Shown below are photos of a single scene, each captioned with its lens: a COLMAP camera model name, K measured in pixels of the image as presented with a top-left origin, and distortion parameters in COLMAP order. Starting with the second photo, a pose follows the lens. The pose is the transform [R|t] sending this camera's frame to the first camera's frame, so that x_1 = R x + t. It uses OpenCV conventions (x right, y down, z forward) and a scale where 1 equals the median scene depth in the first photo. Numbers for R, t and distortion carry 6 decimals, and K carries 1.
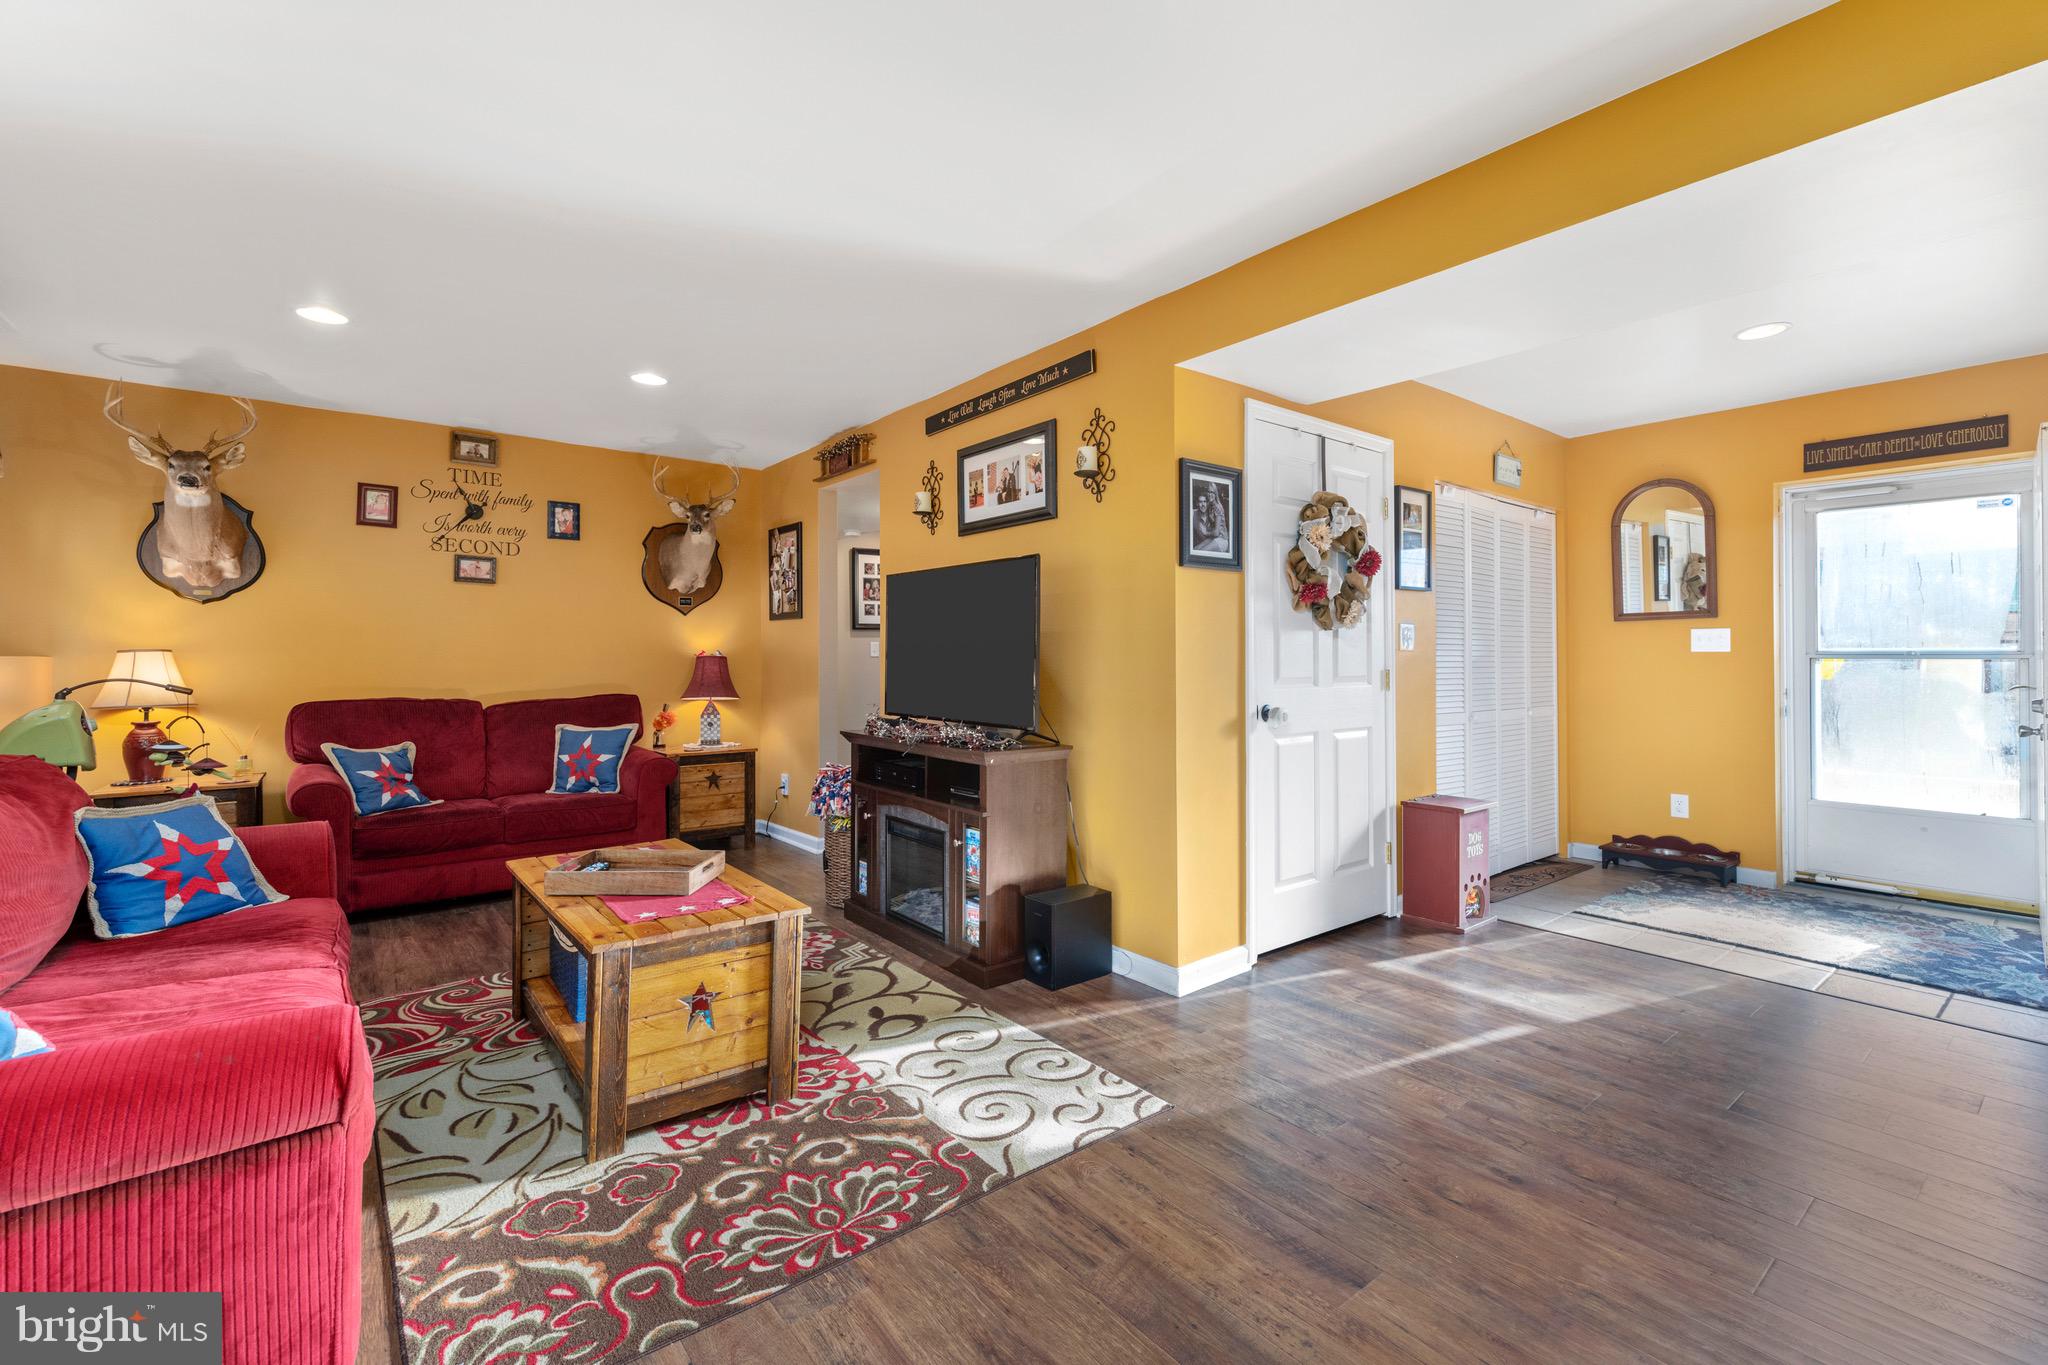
lens RADIAL K [[894.5, 0, 1055.0], [0, 894.5, 651.3], [0, 0, 1]] dist [0.001131, -0.000262]
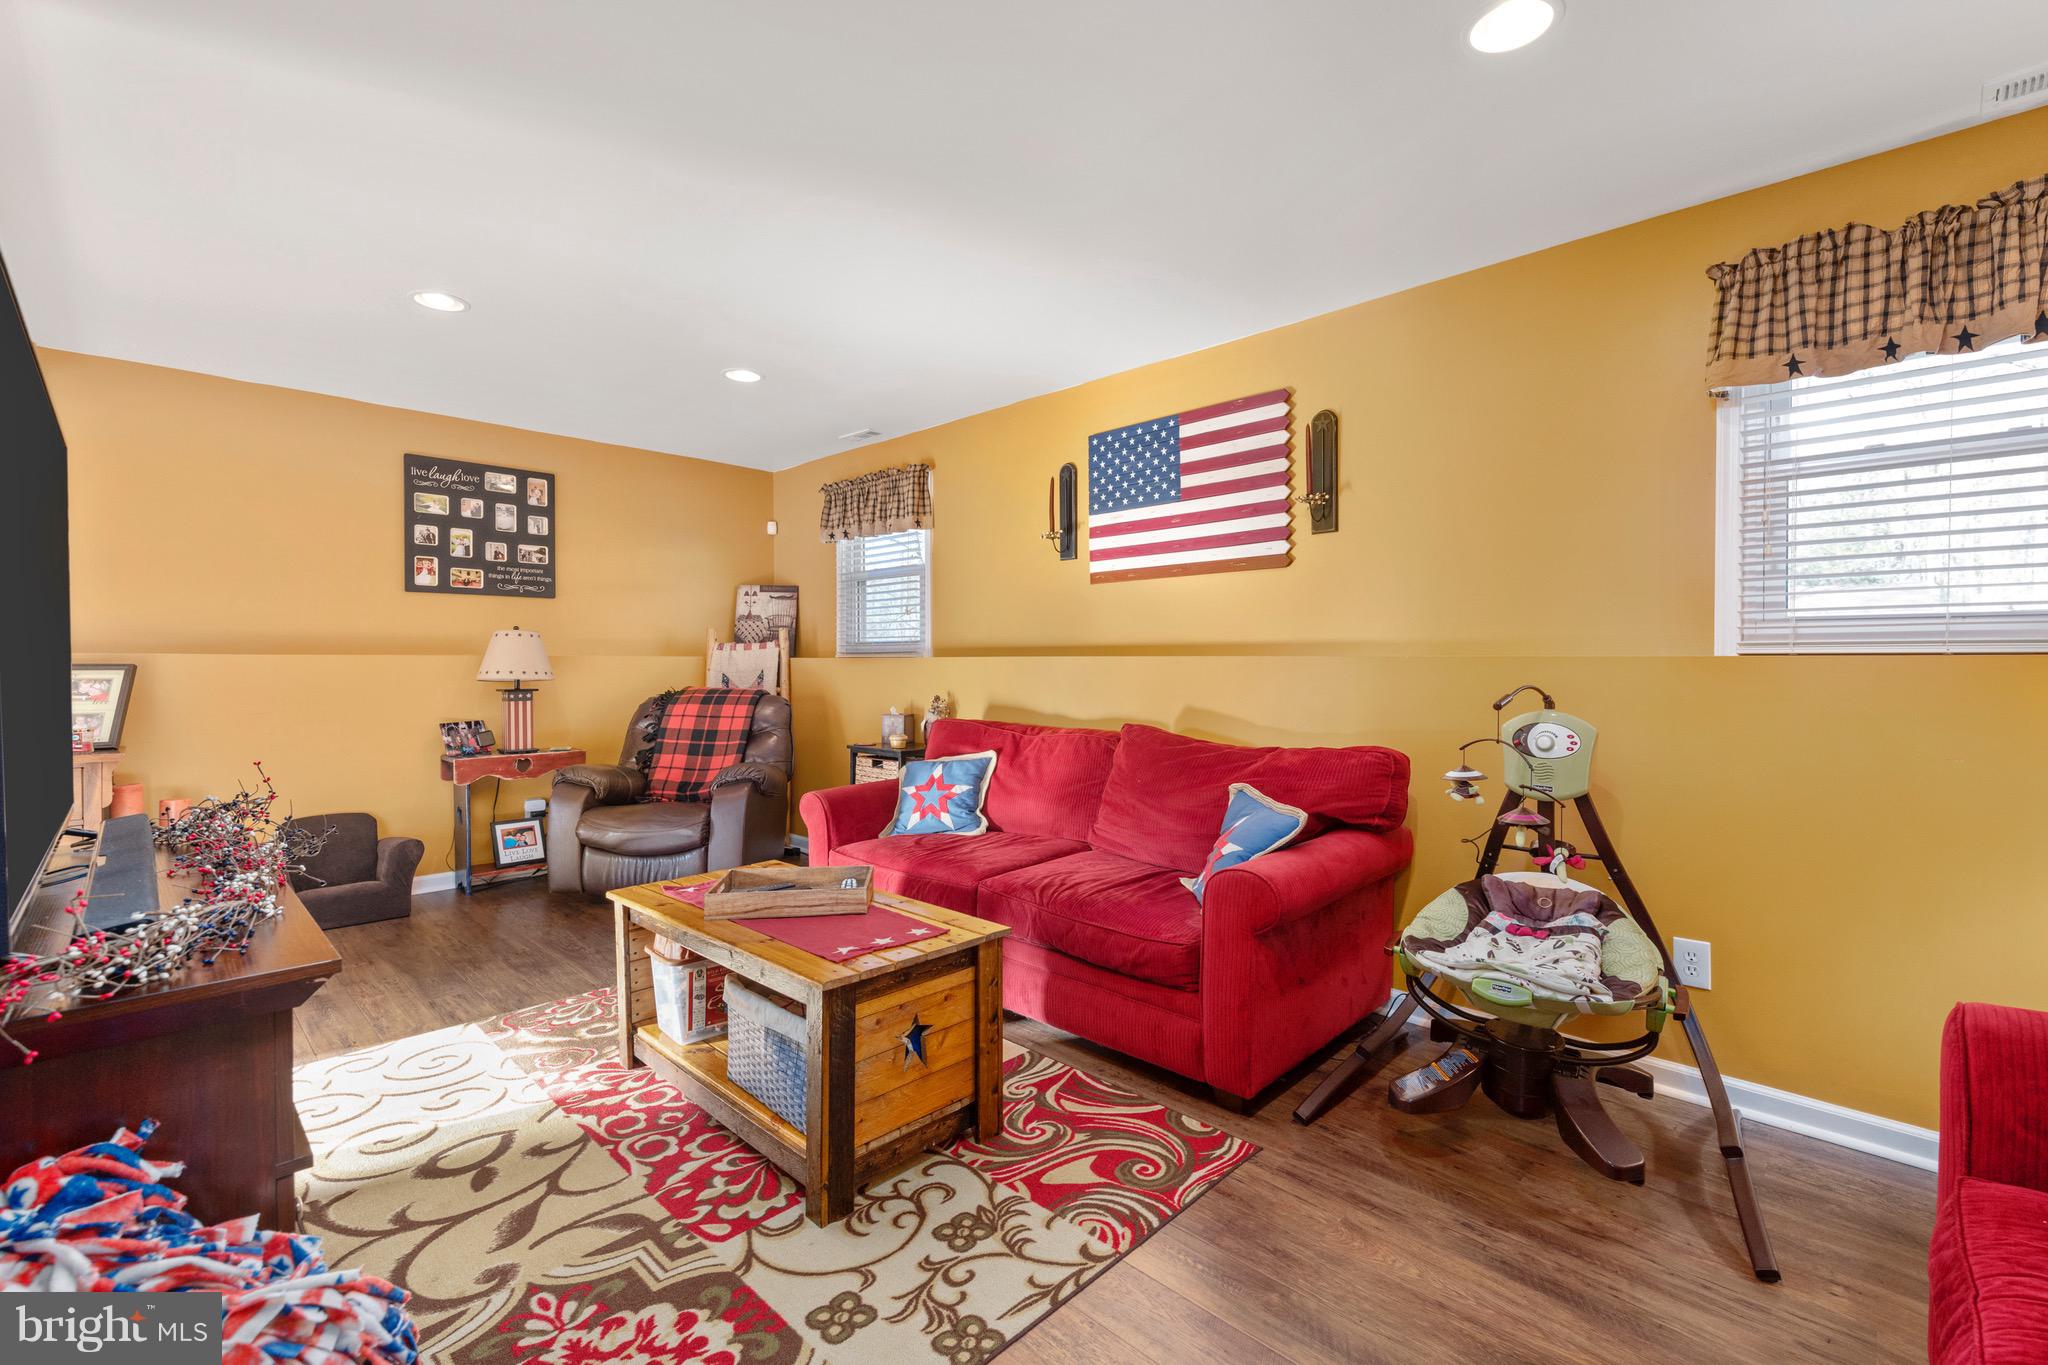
lens RADIAL K [[894.5, 0, 1032.3], [0, 894.5, 672.1], [0, 0, 1]] dist [0.001131, -0.000262]
pose [[-0.995129, 0.007255, -0.098310, -0.591599], [0.006231, 0.999923, 0.010726, 0.015208], [0.098380, 0.010061, -0.995098, 1.841485]]
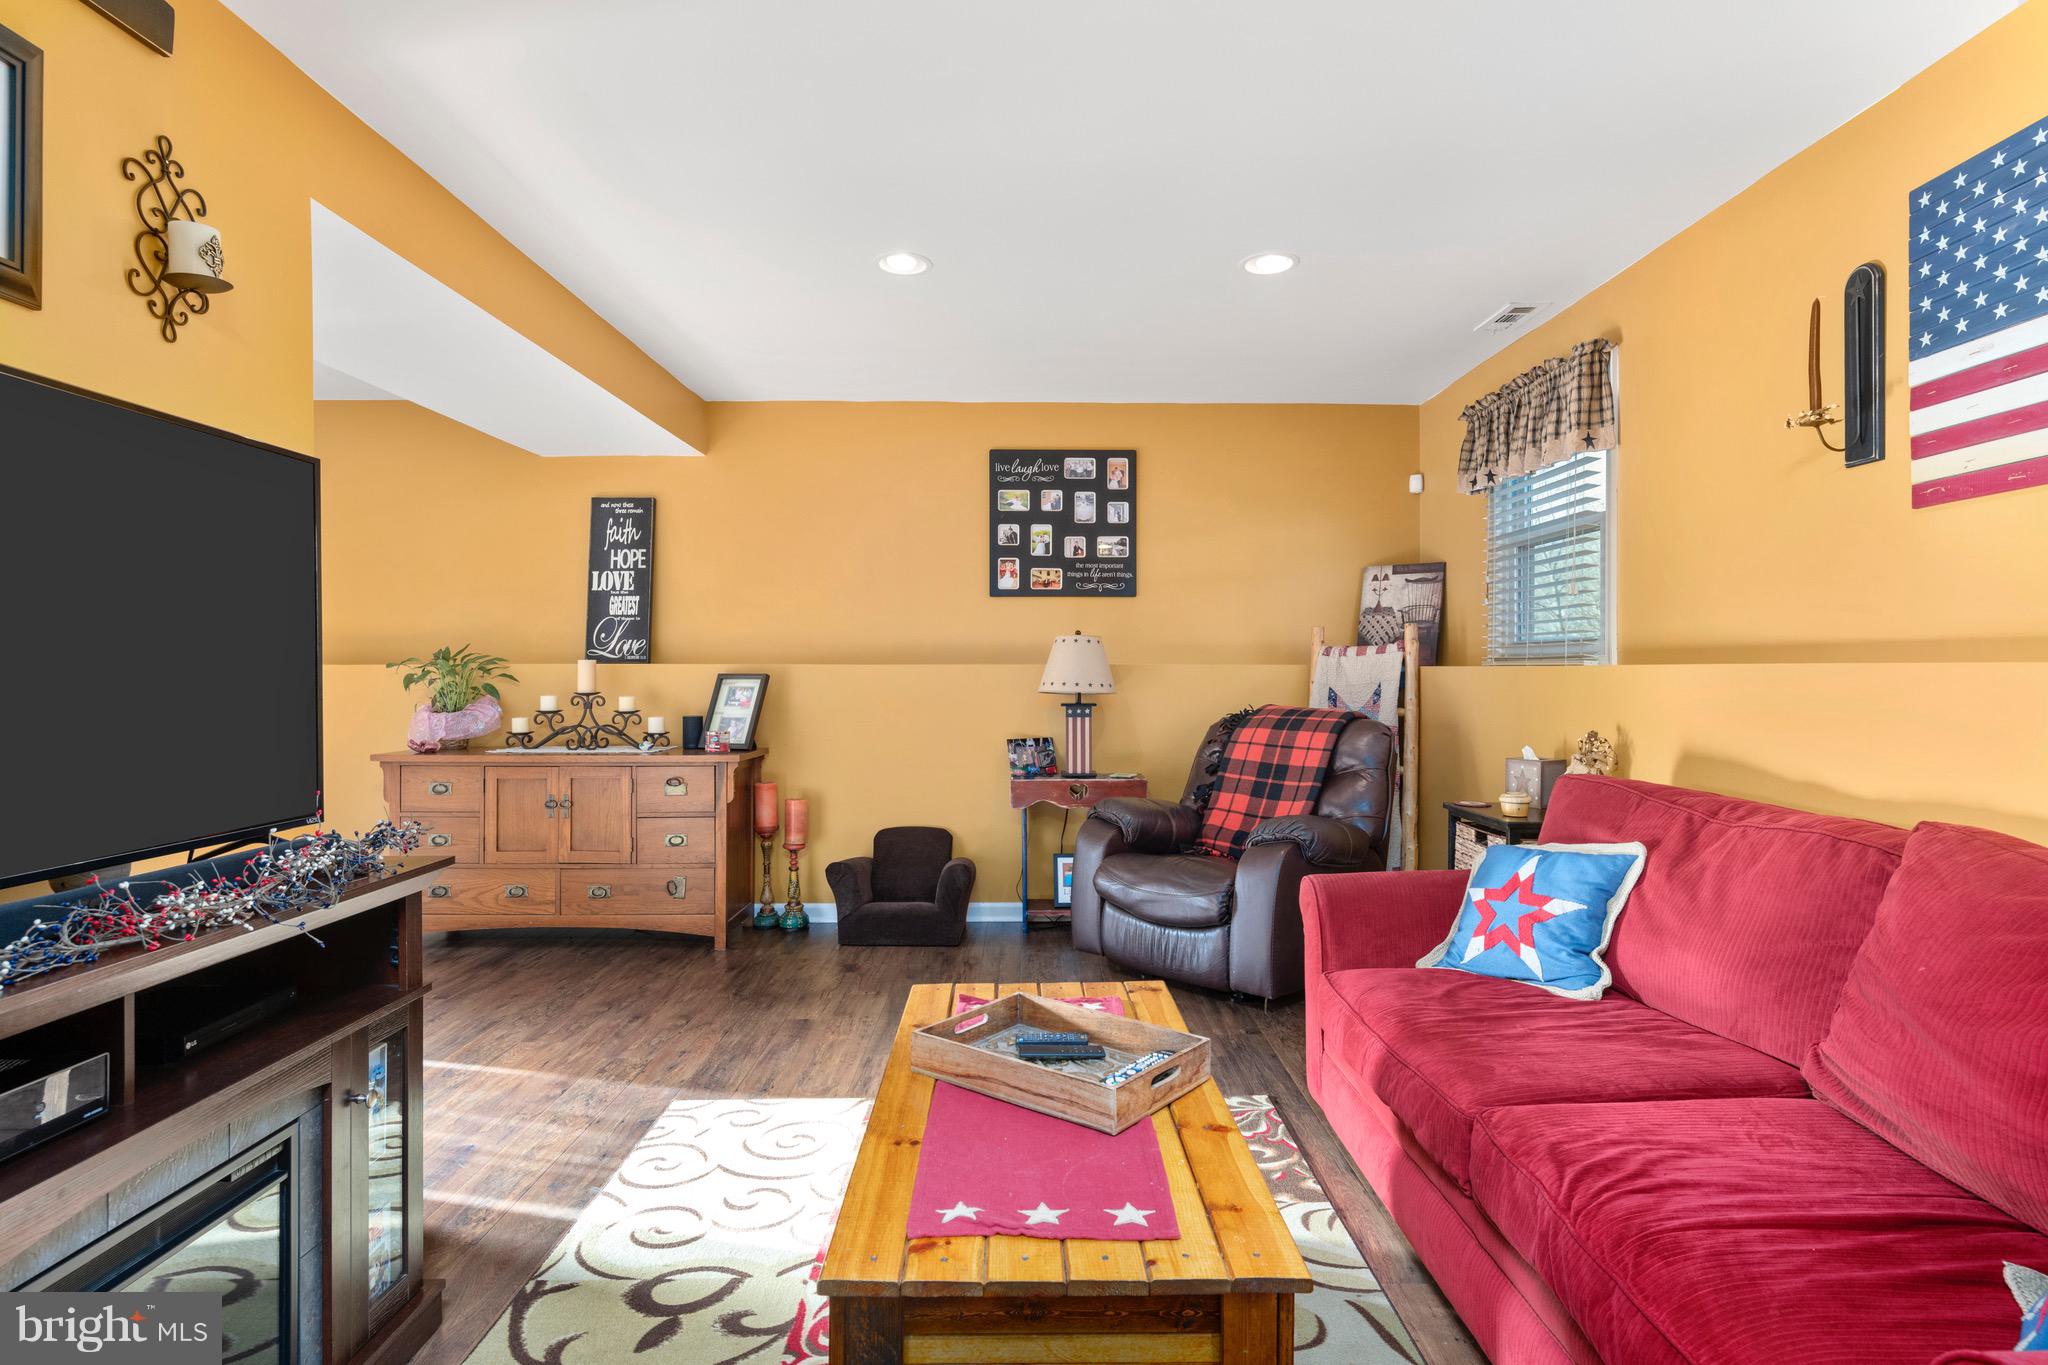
lens RADIAL K [[1057.4, 0, 1026.2], [0, 1057.4, 681.1], [0, 0, 1]] dist [0.002740, -0.000669]
pose [[-0.773579, -0.001289, 0.633698, -0.823475], [0.002803, 0.999981, 0.005455, 0.013496], [-0.633693, 0.005995, -0.773561, 1.445629]]
